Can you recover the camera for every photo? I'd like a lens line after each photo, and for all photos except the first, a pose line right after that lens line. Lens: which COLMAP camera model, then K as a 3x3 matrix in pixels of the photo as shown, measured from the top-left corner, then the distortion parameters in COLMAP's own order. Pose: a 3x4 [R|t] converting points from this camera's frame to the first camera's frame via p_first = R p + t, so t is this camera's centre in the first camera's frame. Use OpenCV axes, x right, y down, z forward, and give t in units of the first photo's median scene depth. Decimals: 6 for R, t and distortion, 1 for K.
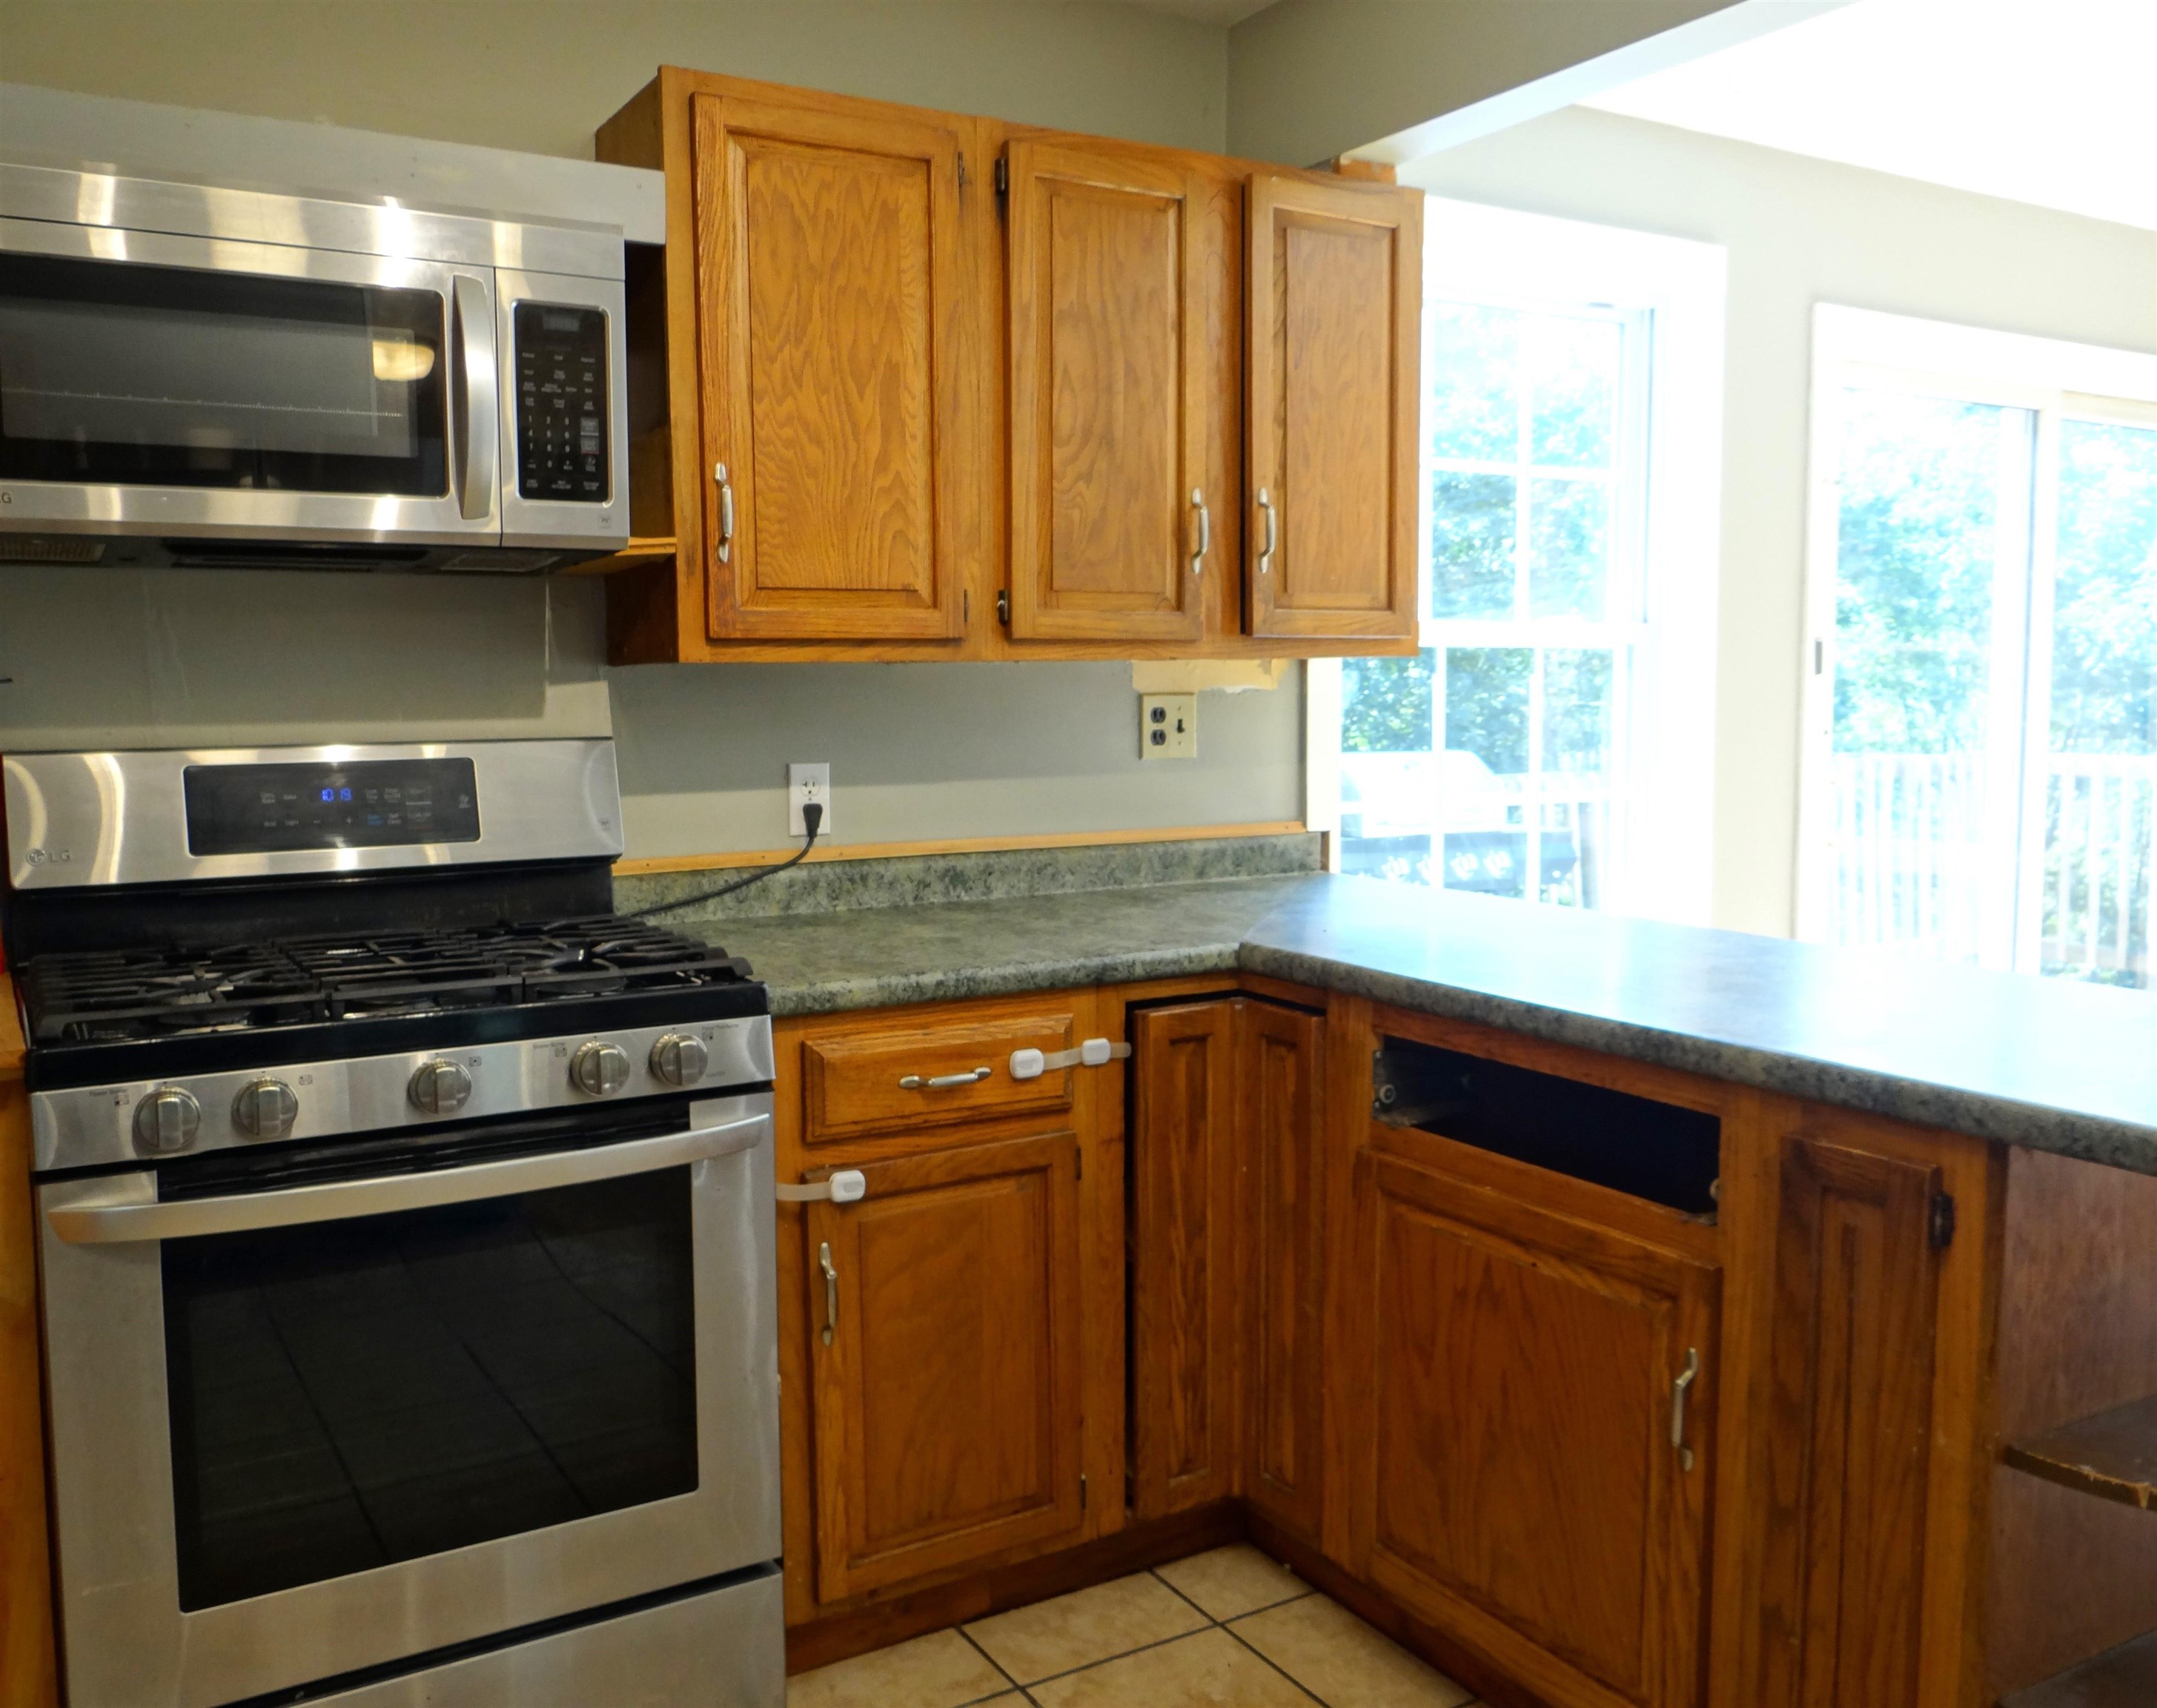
lens RADIAL K [[1816.3, 0, 1078.5], [0, 1816.3, 854.0], [0, 0, 1]] dist [0.000638, -0.000296]
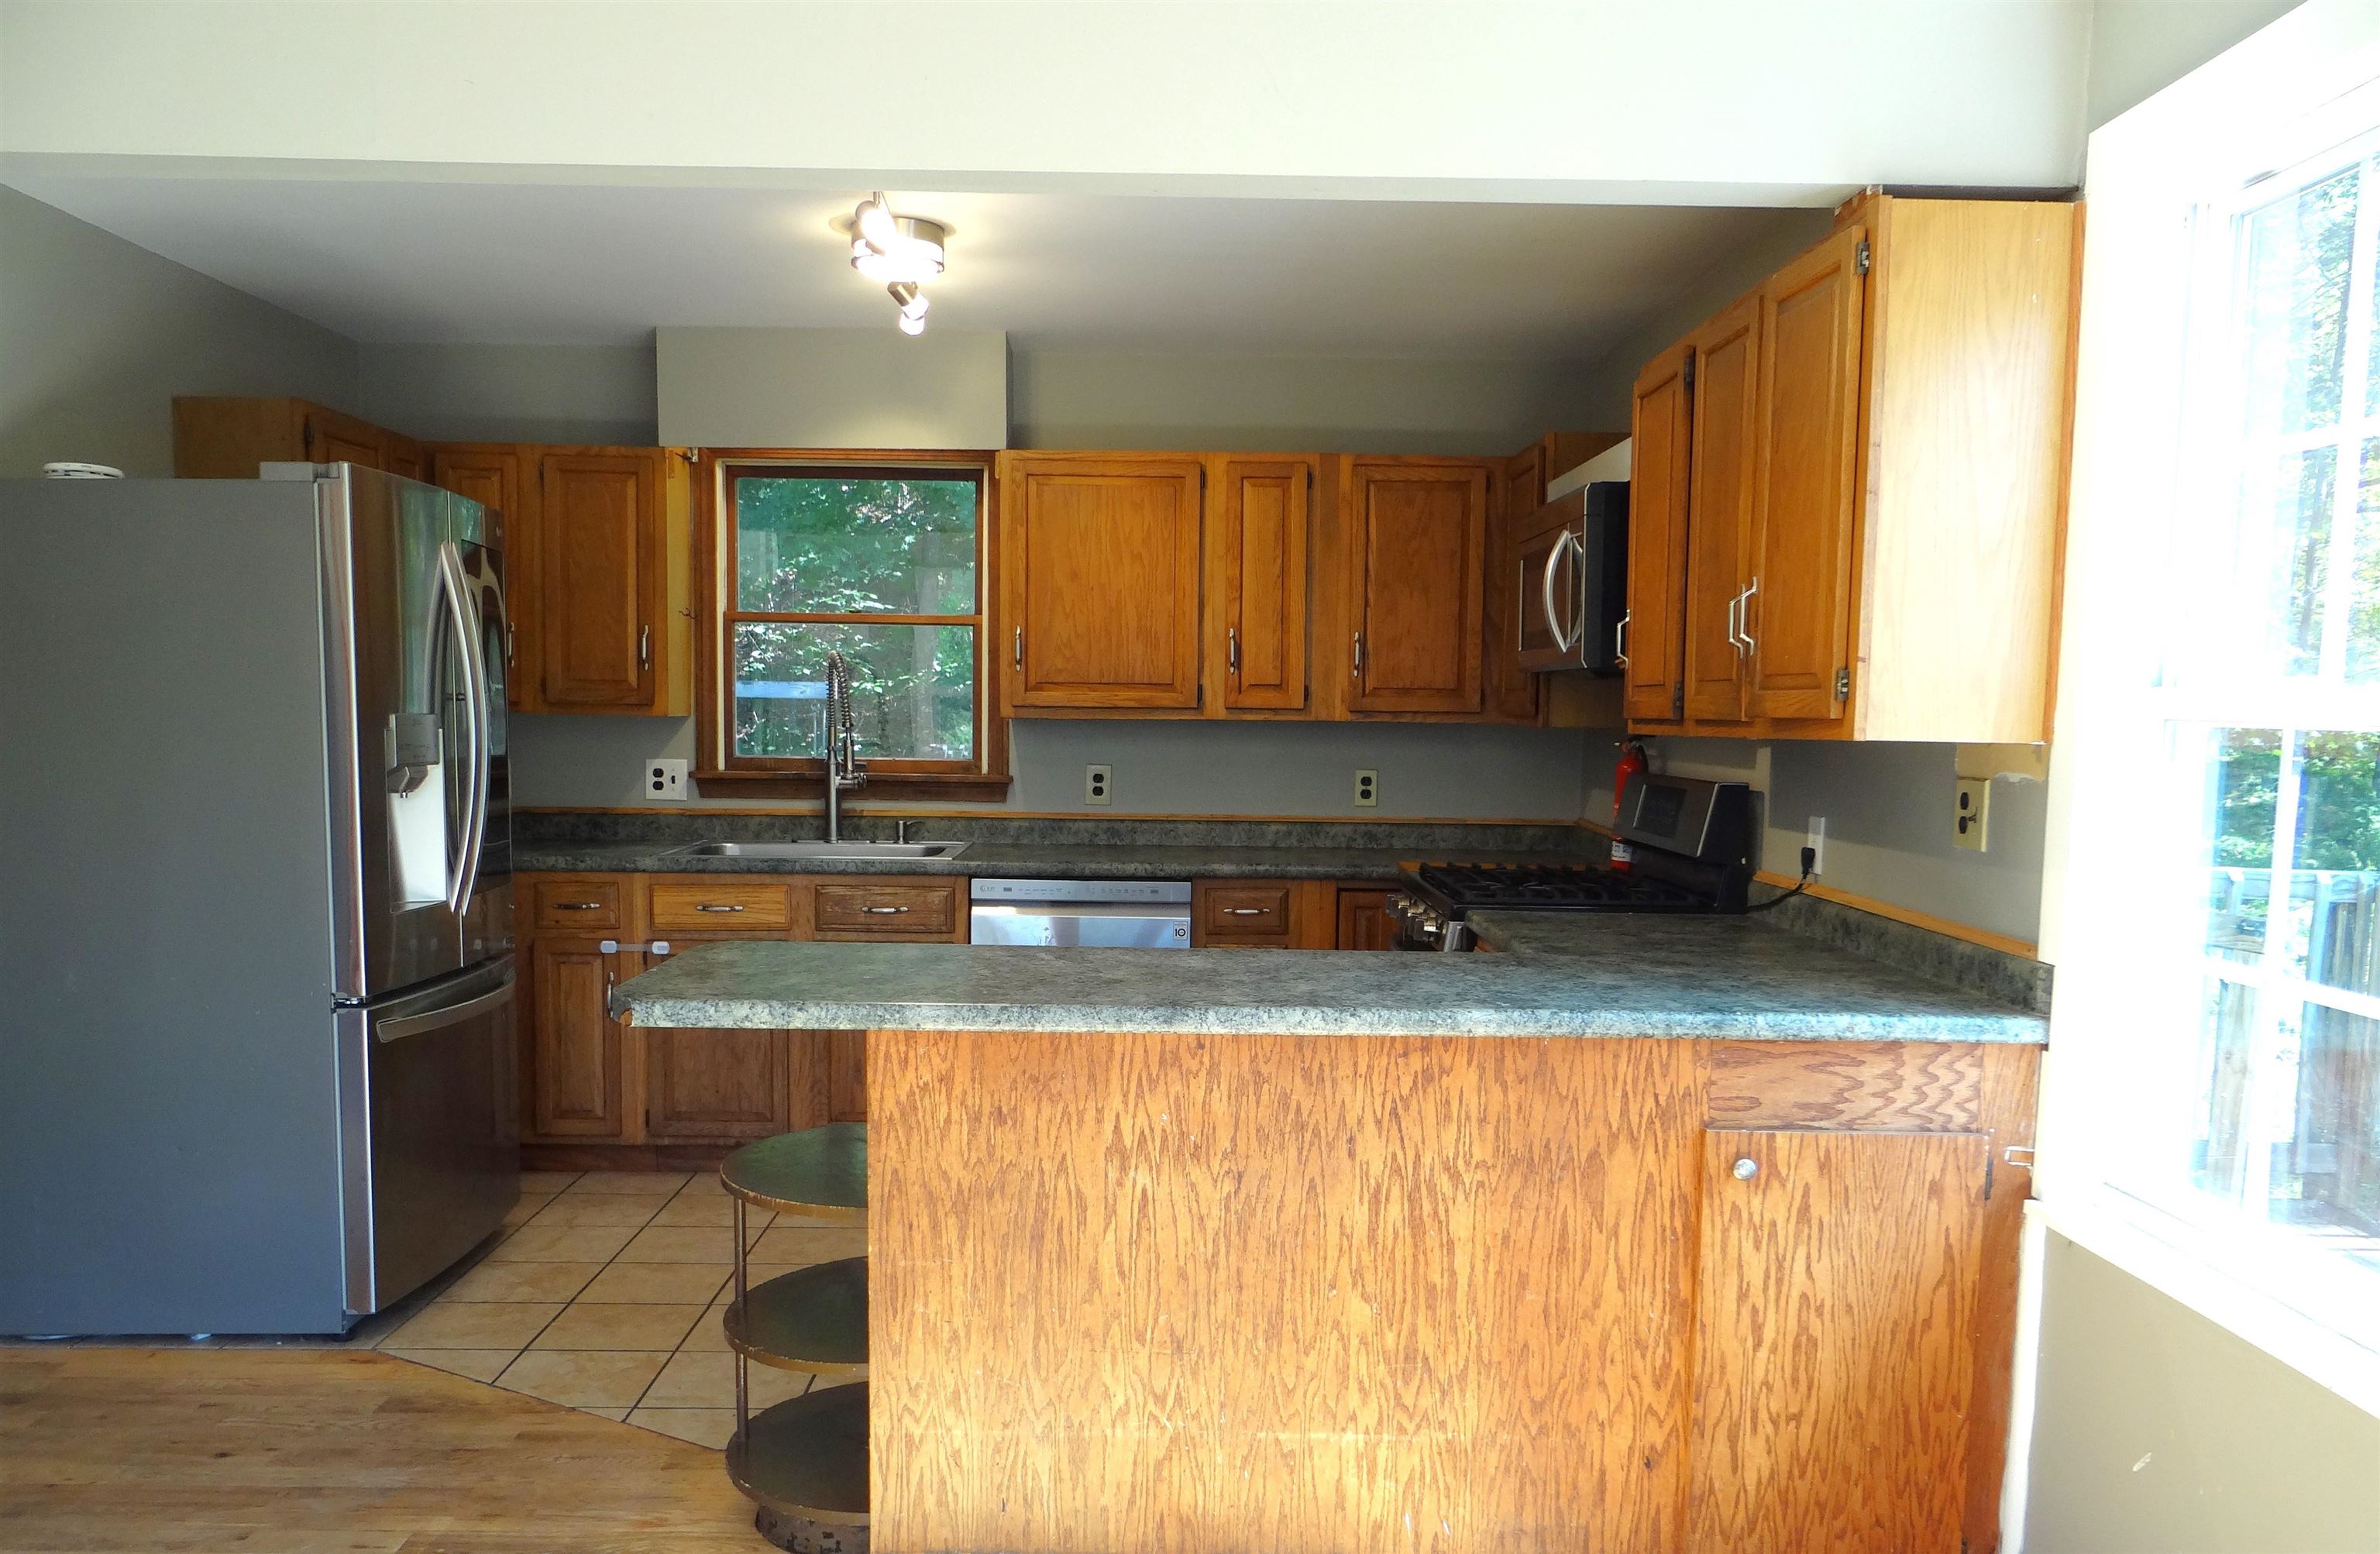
lens RADIAL K [[1876.1, 0, 1185.9], [0, 1876.1, 880.1], [0, 0, 1]] dist [-0.004292, -0.001151]
pose [[-0.497302, 0.078910, -0.863982, 1.215753], [-0.097157, 0.984526, 0.145842, -0.155852], [0.862120, 0.156469, -0.481939, 1.271858]]
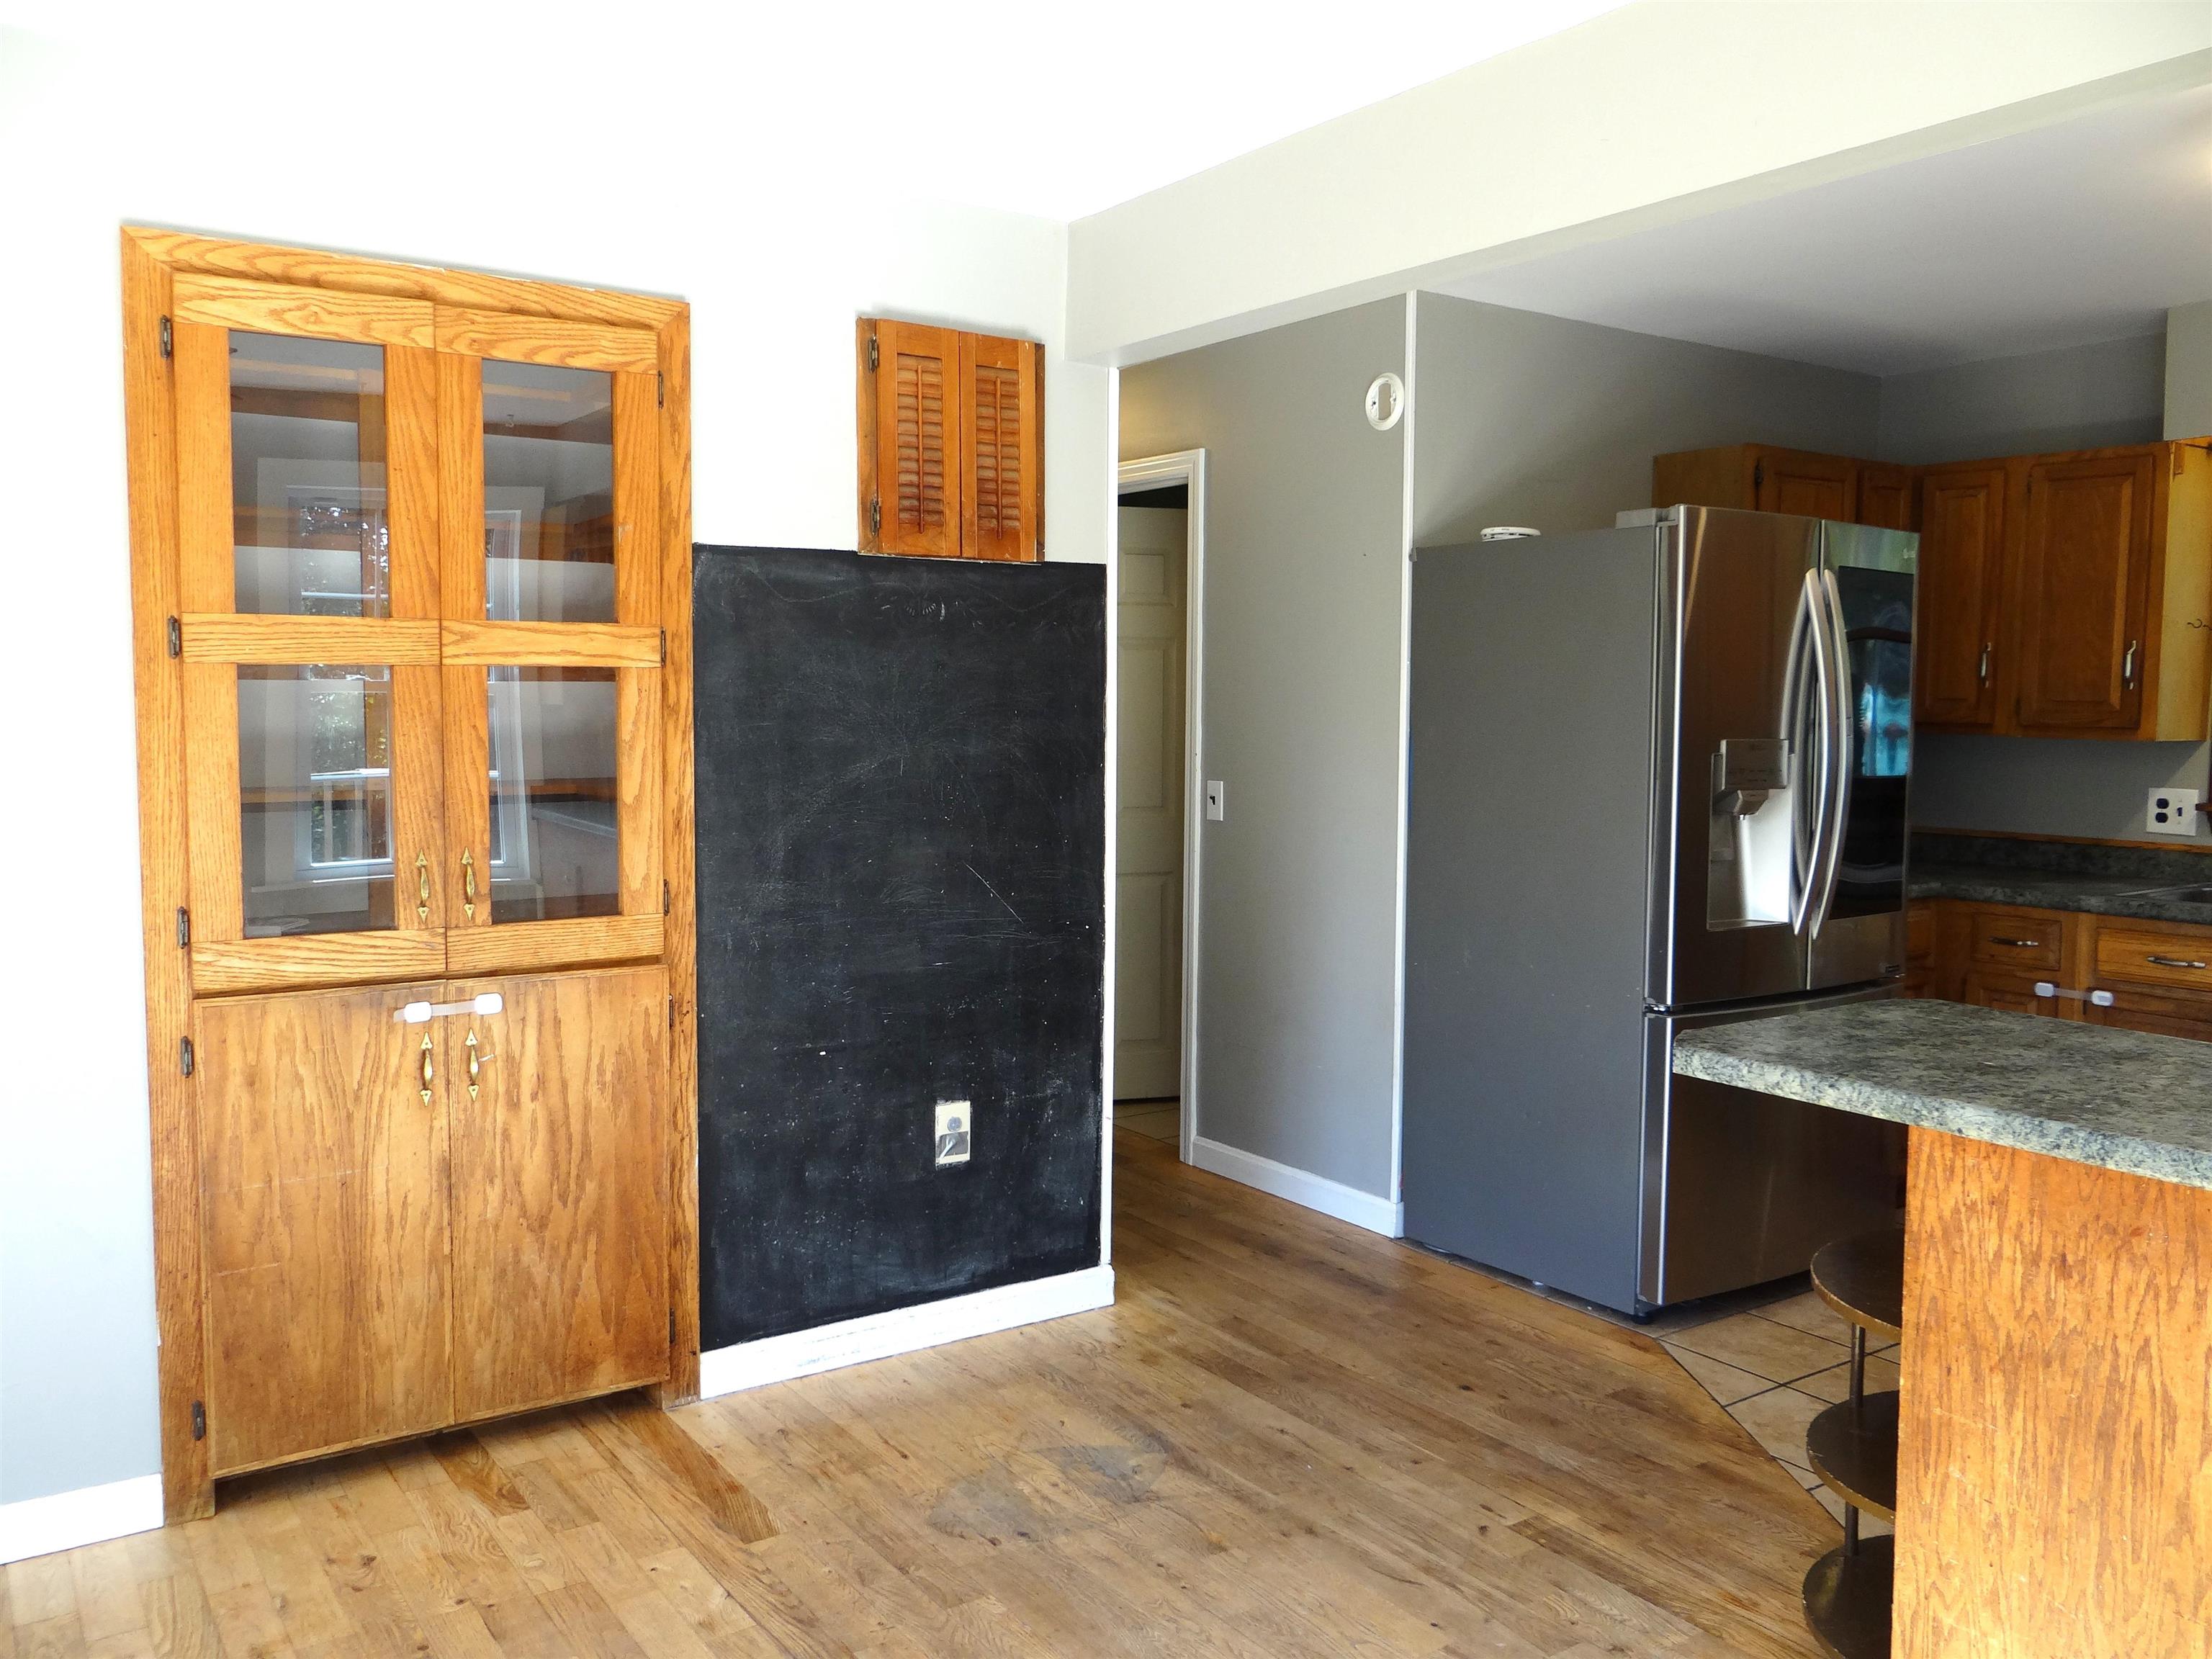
lens RADIAL K [[1745.1, 0, 1104.5], [0, 1745.1, 821.3], [0, 0, 1]] dist [0.000906, -0.000568]
pose [[-0.997729, 0.002078, -0.067327, 0.872529], [-0.009445, 0.985333, 0.170383, -0.180459], [0.066694, 0.170632, -0.983075, 1.381730]]
